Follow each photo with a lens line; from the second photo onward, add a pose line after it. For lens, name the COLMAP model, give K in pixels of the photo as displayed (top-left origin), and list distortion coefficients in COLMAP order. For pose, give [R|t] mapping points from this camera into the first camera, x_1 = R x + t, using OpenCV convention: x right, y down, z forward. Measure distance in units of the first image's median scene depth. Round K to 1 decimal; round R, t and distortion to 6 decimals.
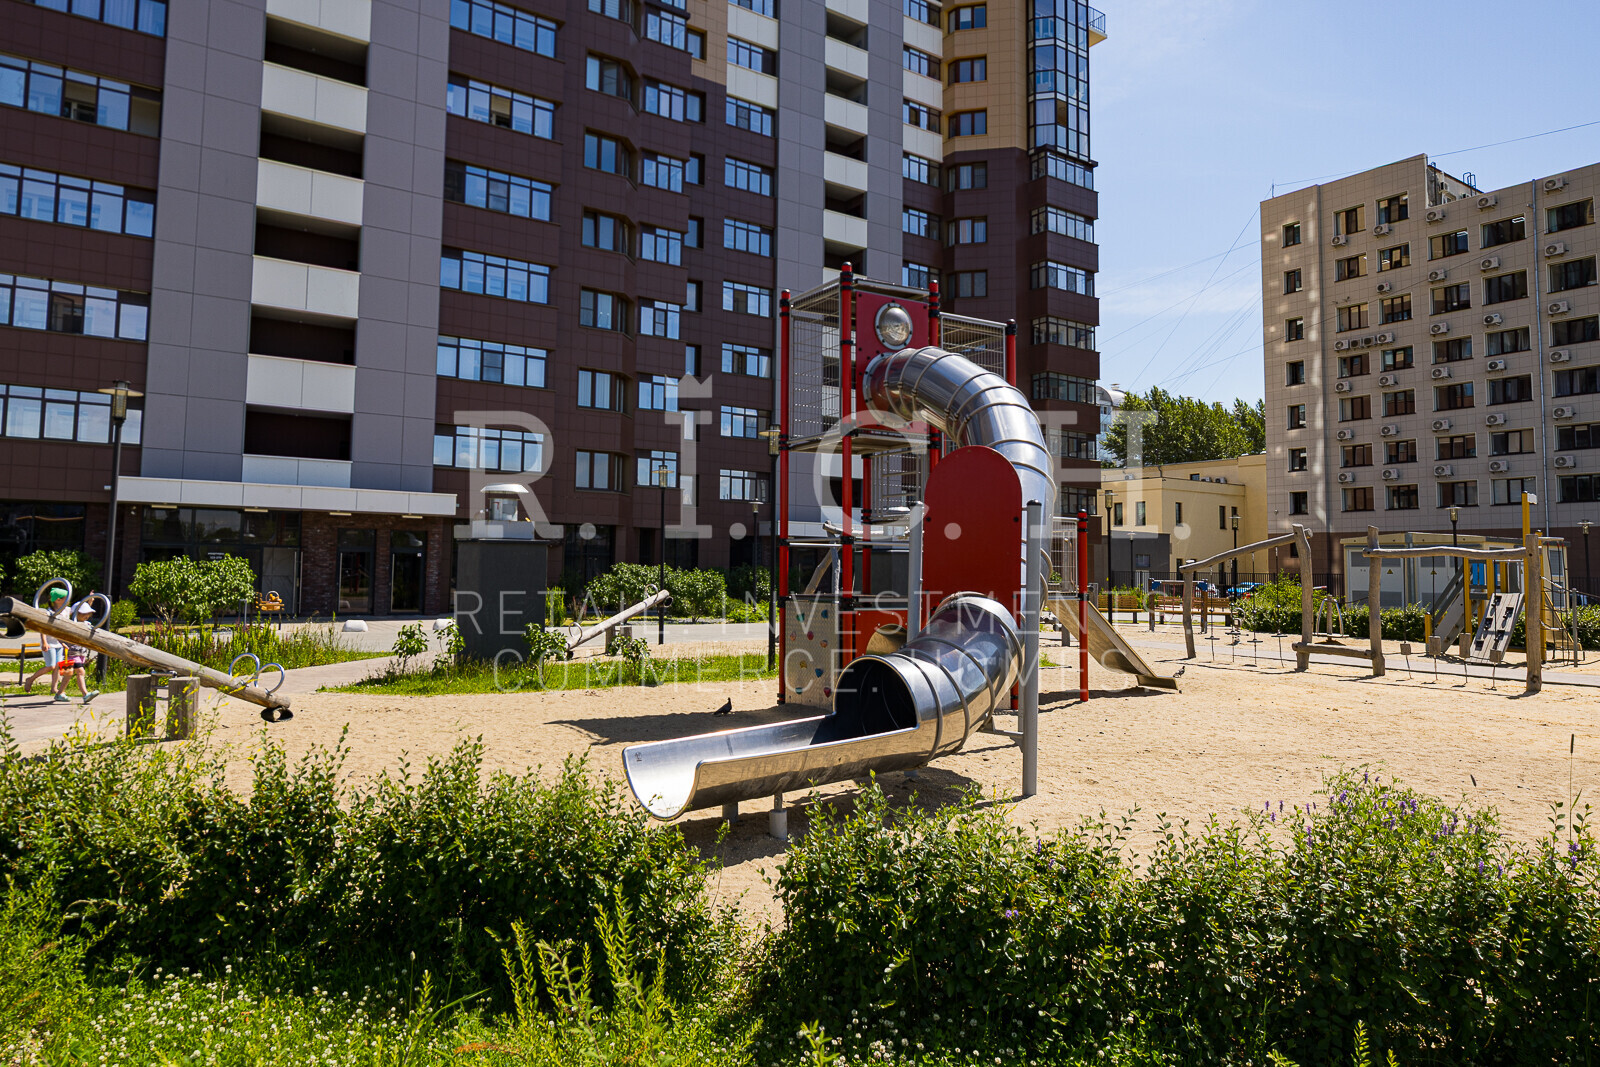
lens RADIAL K [[856.3, 0, 789.6], [0, 856.3, 517.5], [0, 0, 1]] dist [-0.003067, 0.003014]
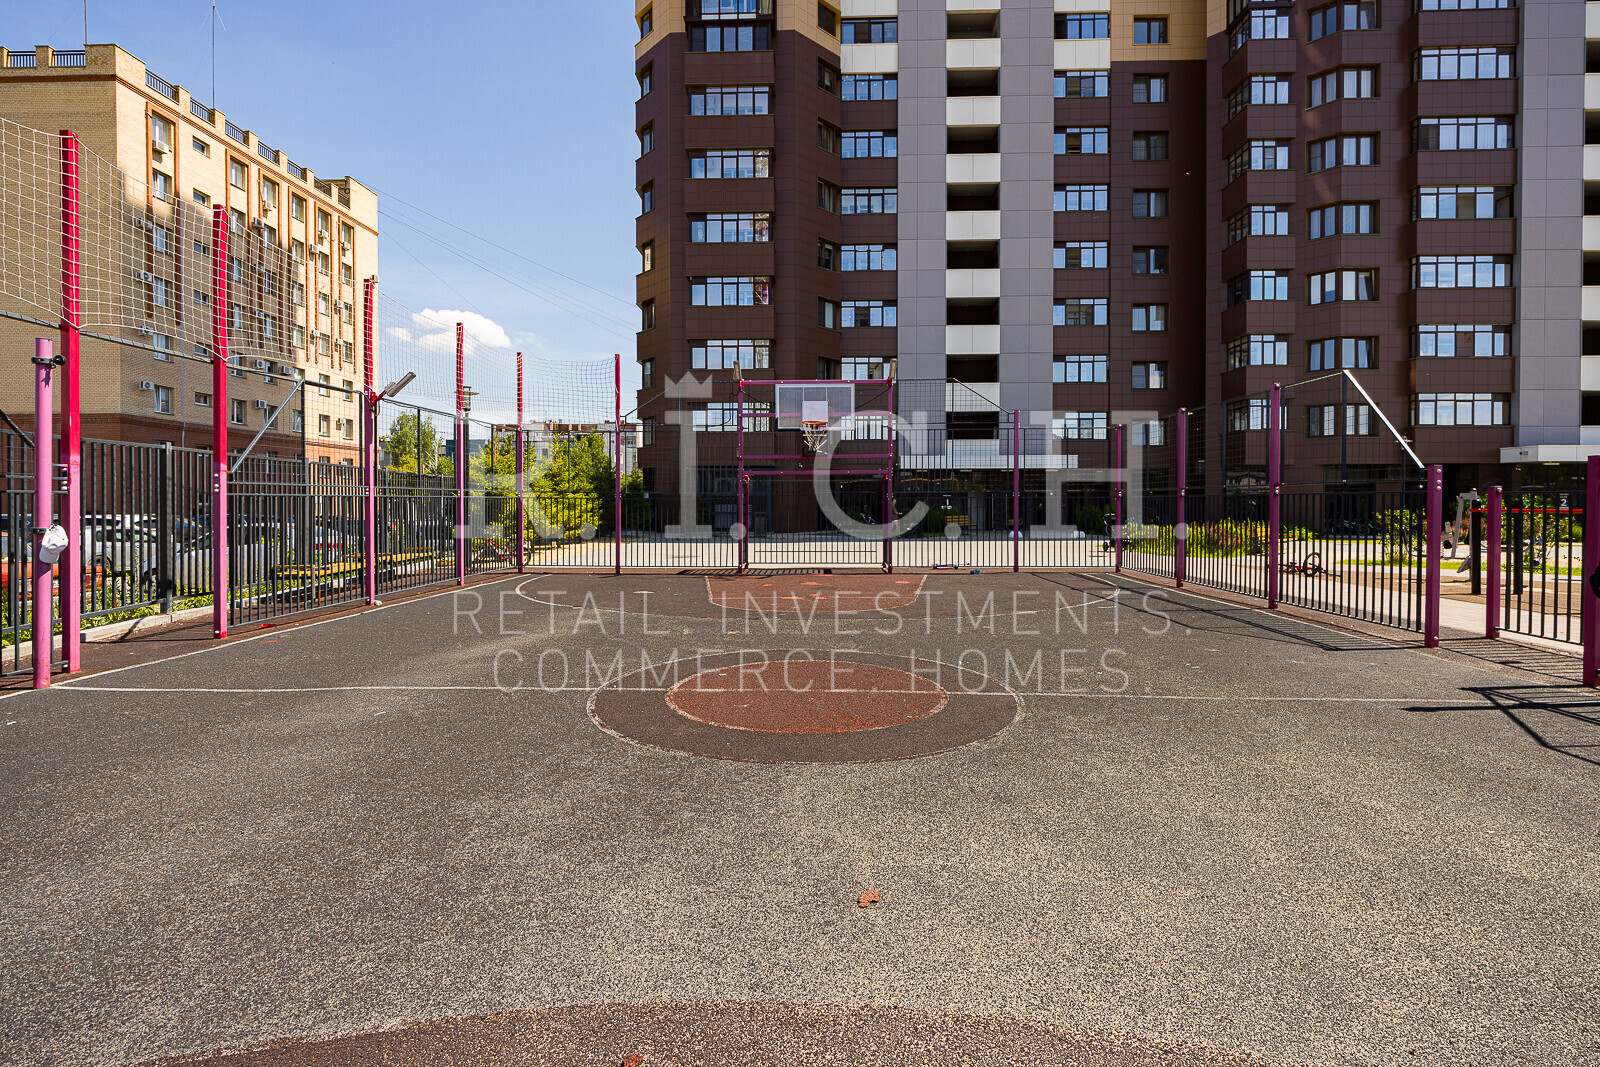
lens RADIAL K [[695.0, 0, 852.0], [0, 695.0, 510.6], [0, 0, 1]] dist [-0.002998, 0.000865]
pose [[0.848149, -0.010647, -0.529651, -0.622131], [0.043468, 0.997825, 0.049548, -0.024700], [0.527972, -0.065047, 0.846767, -0.386372]]
